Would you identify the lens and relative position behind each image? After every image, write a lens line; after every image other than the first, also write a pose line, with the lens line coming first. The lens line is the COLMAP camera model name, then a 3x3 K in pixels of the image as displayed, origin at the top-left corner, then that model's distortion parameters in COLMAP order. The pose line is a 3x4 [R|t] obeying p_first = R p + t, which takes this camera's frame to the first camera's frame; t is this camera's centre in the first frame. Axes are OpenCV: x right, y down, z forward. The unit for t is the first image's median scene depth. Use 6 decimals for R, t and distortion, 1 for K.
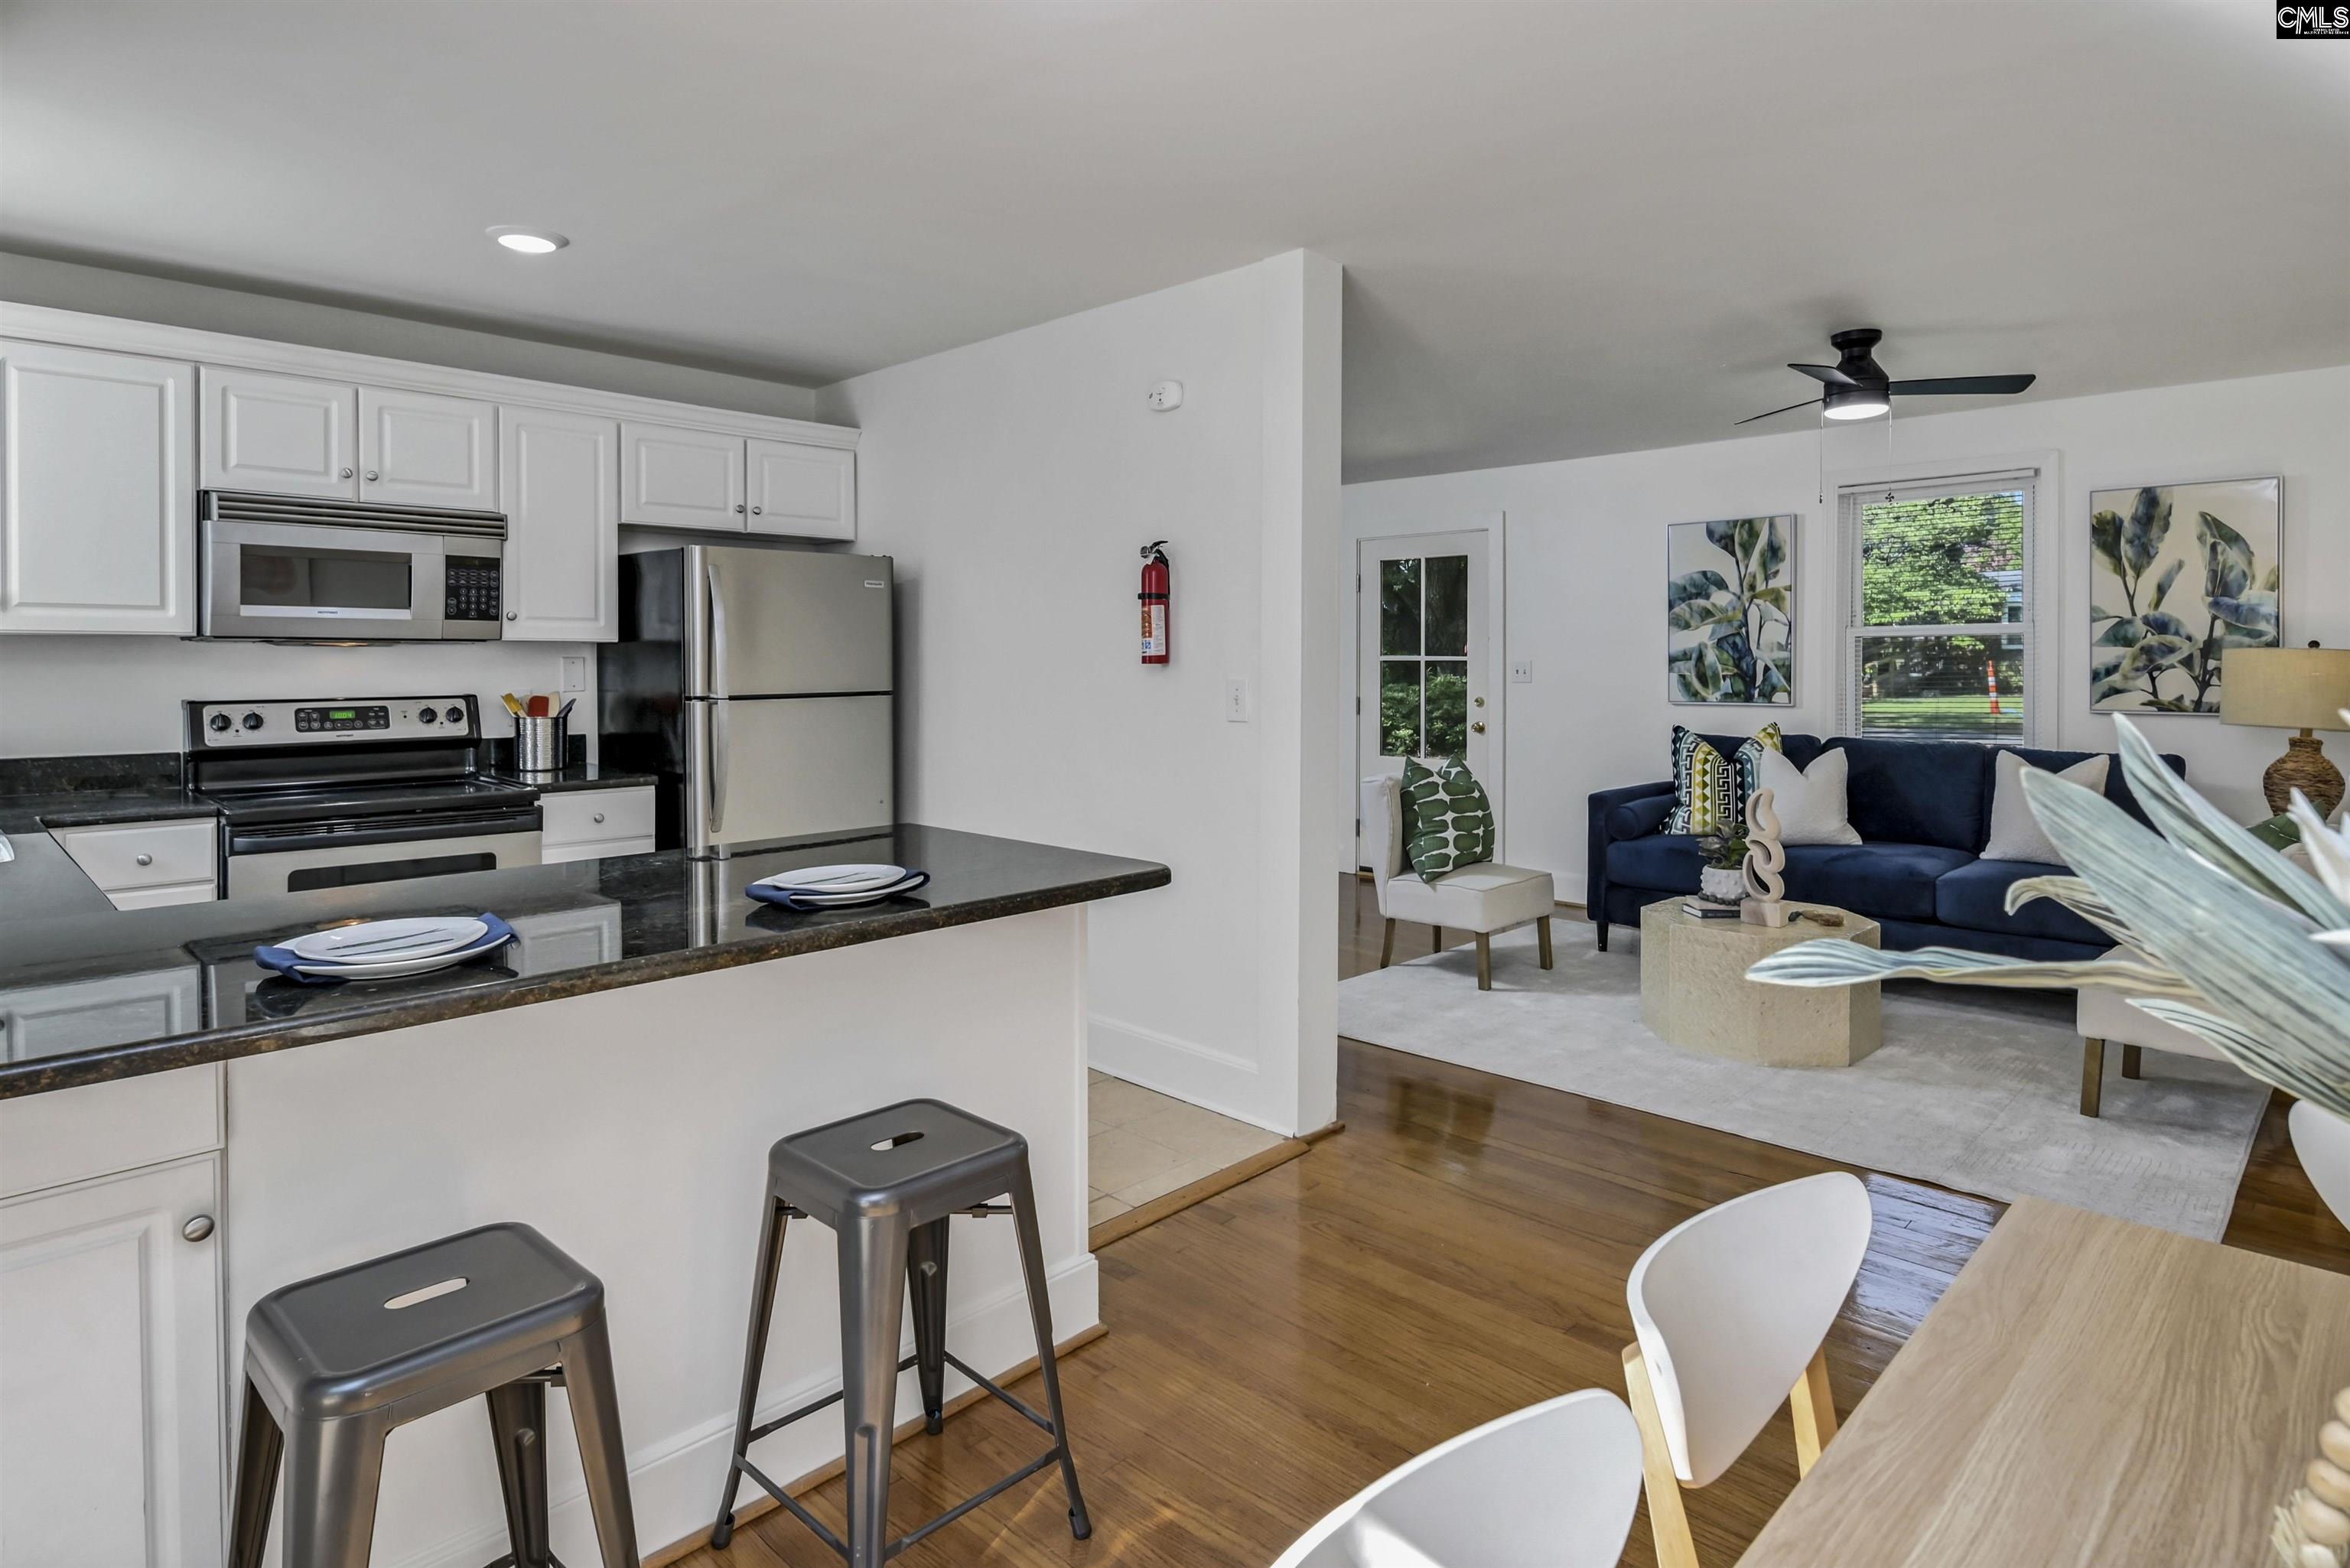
lens RADIAL K [[1276.8, 0, 1165.6], [0, 1276.8, 681.7], [0, 0, 1]] dist [-0.000591, -0.002762]
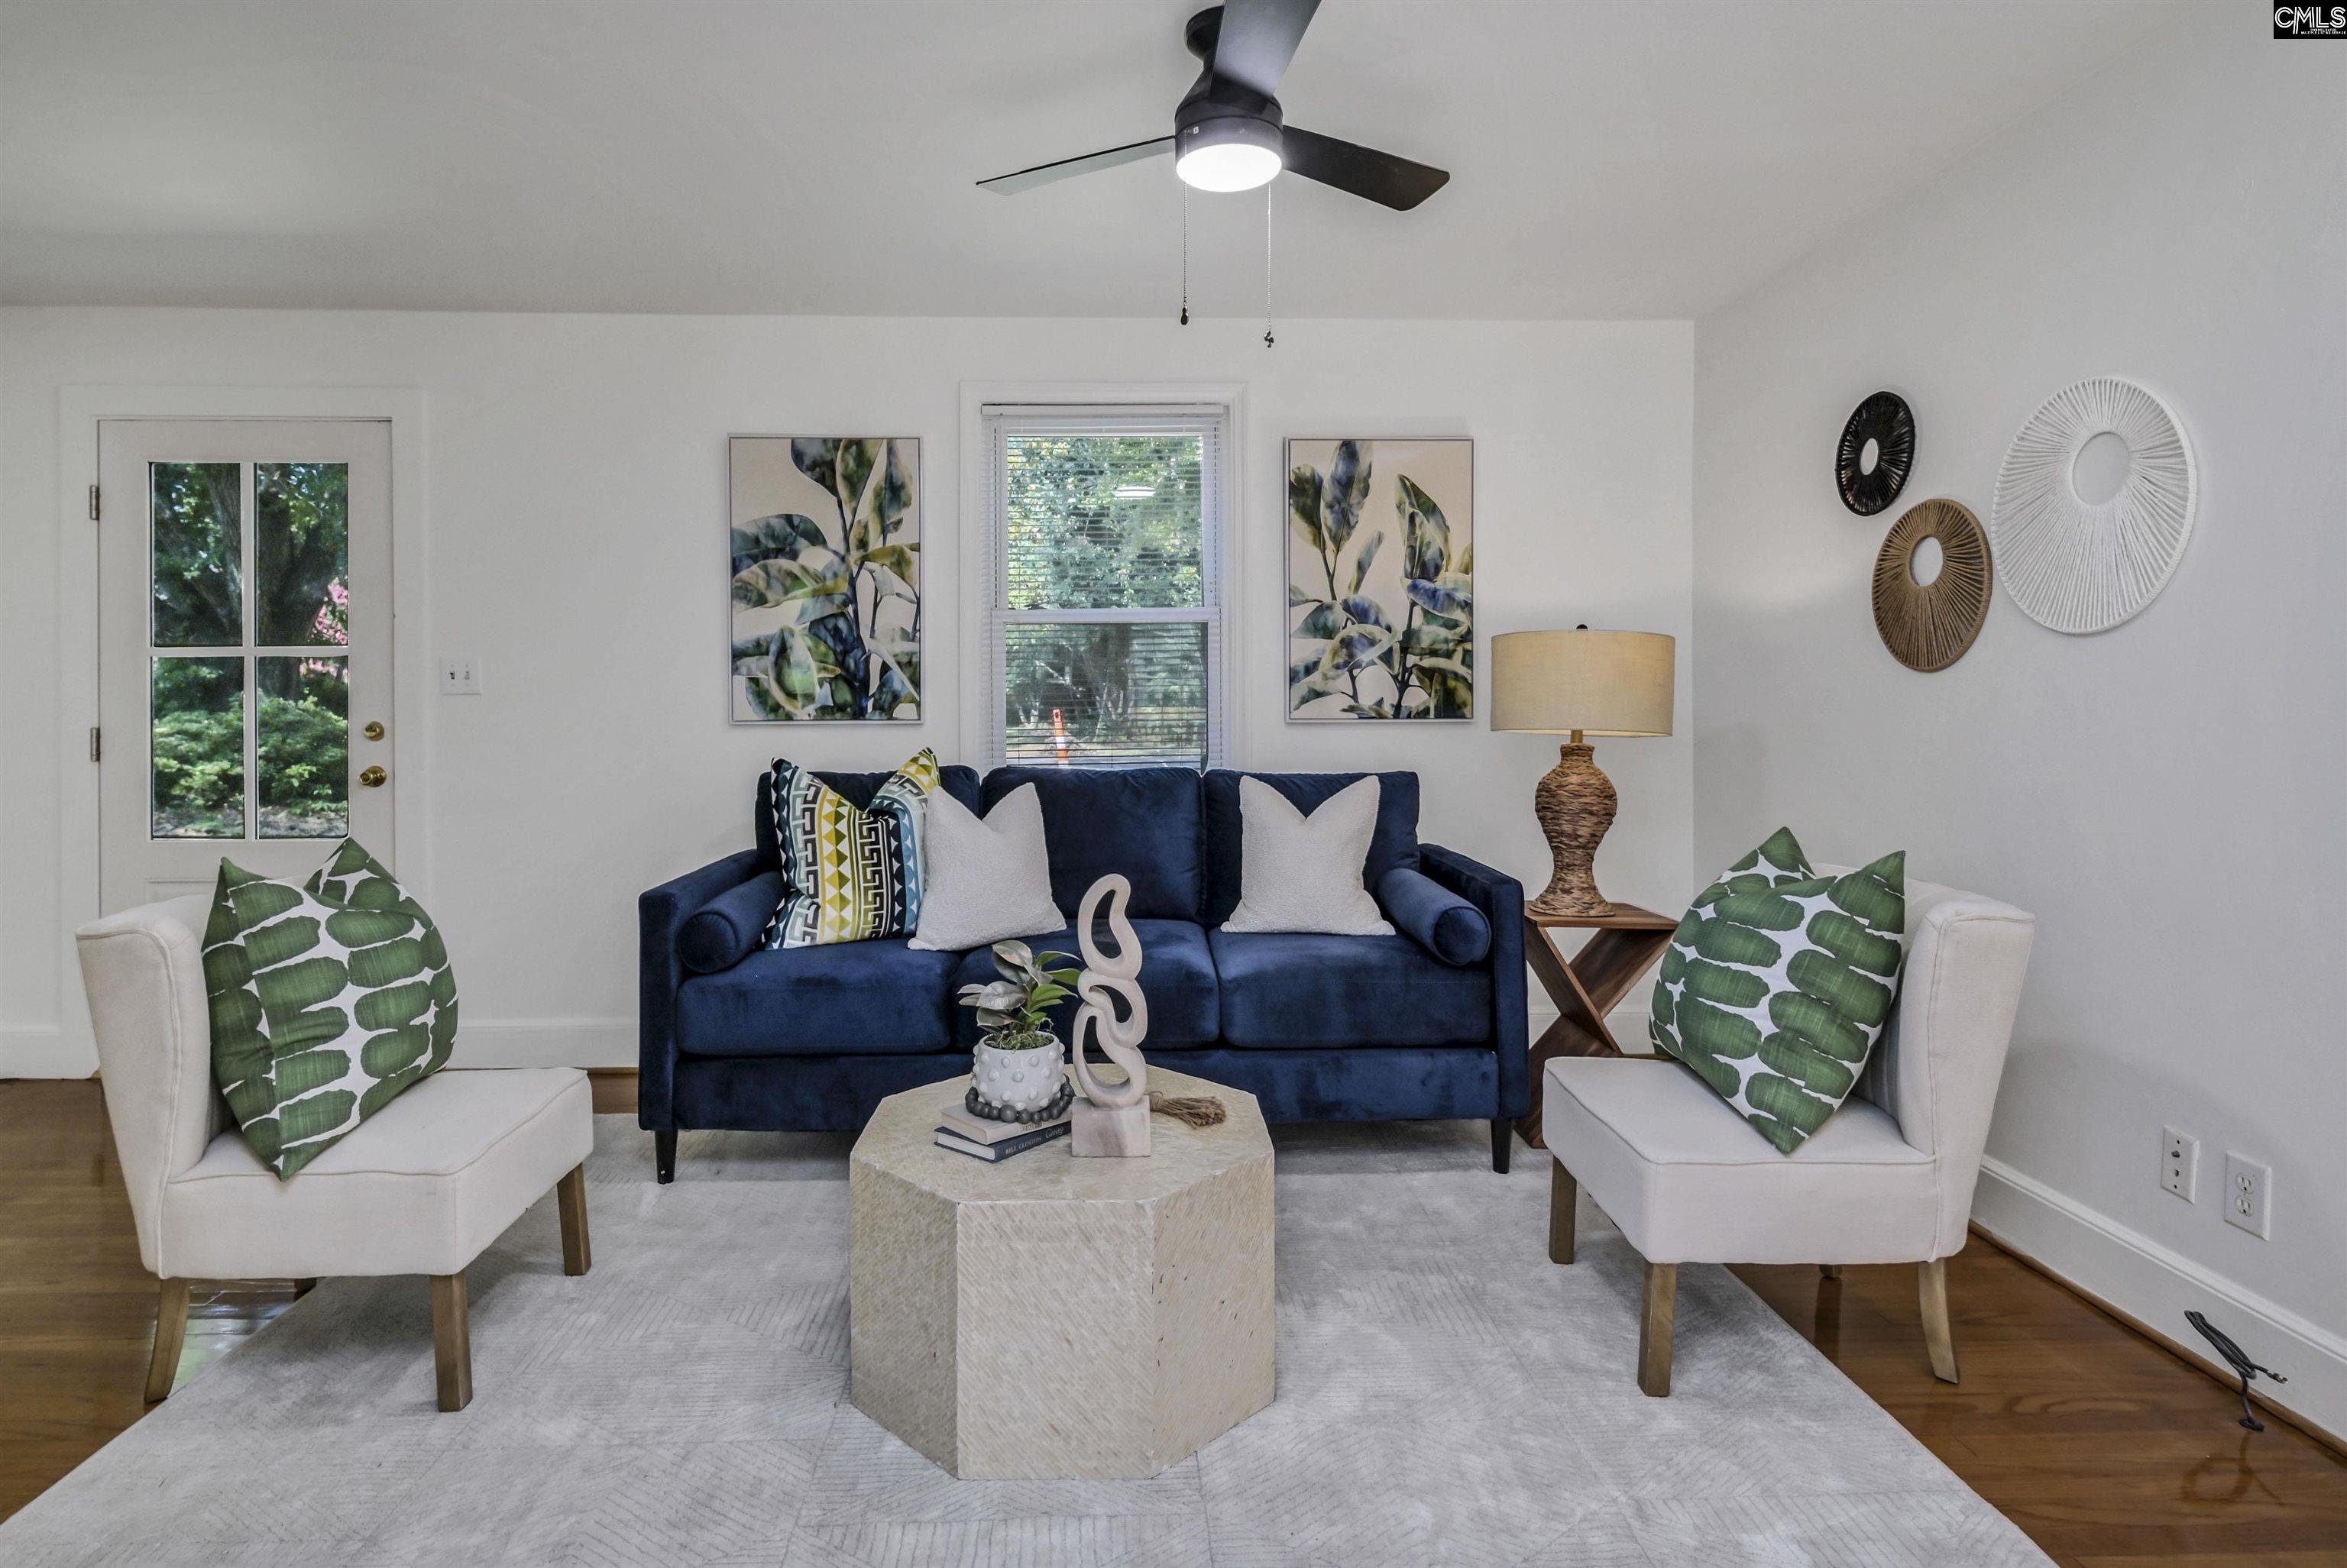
lens RADIAL K [[1259.3, 0, 1150.8], [0, 1259.3, 705.9], [0, 0, 1]] dist [0.004225, -0.000090]
pose [[0.675762, -0.005922, 0.737096, 0.091348], [0.012141, 0.999922, -0.003096, 0.014297], [-0.737020, 0.011041, 0.675781, 0.500903]]
